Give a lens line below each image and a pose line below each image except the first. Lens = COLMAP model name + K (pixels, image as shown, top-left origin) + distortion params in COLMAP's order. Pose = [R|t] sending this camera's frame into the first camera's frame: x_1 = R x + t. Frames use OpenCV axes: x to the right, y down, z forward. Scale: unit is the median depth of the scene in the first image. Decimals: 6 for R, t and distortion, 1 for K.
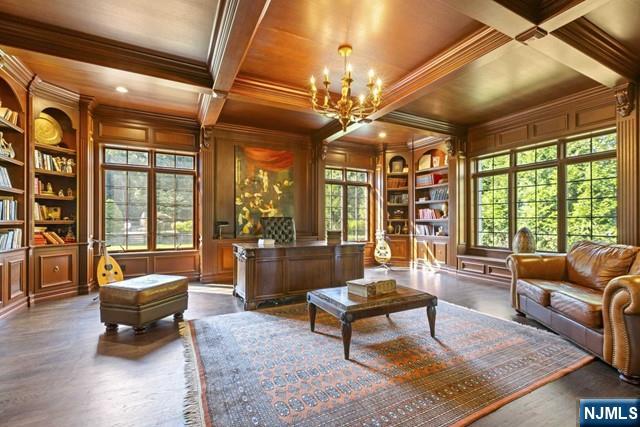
lens RADIAL K [[290.5, 0, 327.8], [0, 290.5, 215.9], [0, 0, 1]] dist [-0.002708, -0.001089]
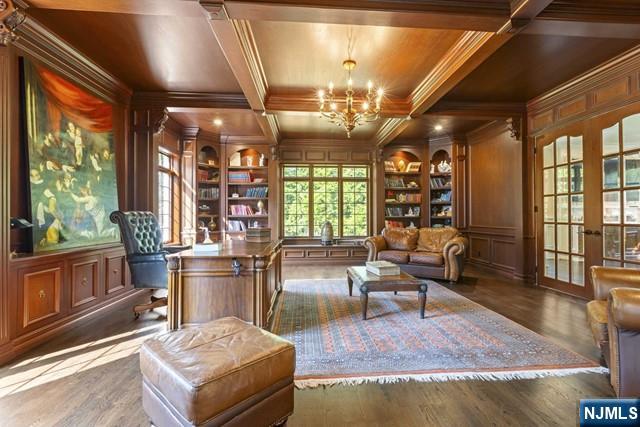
lens RADIAL K [[290.5, 0, 327.8], [0, 290.5, 215.9], [0, 0, 1]] dist [-0.002708, -0.001089]
pose [[0.398225, -0.000373, 0.917288, -0.530642], [-0.015128, 0.999861, 0.006974, 0.003339], [-0.917163, -0.016654, 0.398164, 0.340758]]
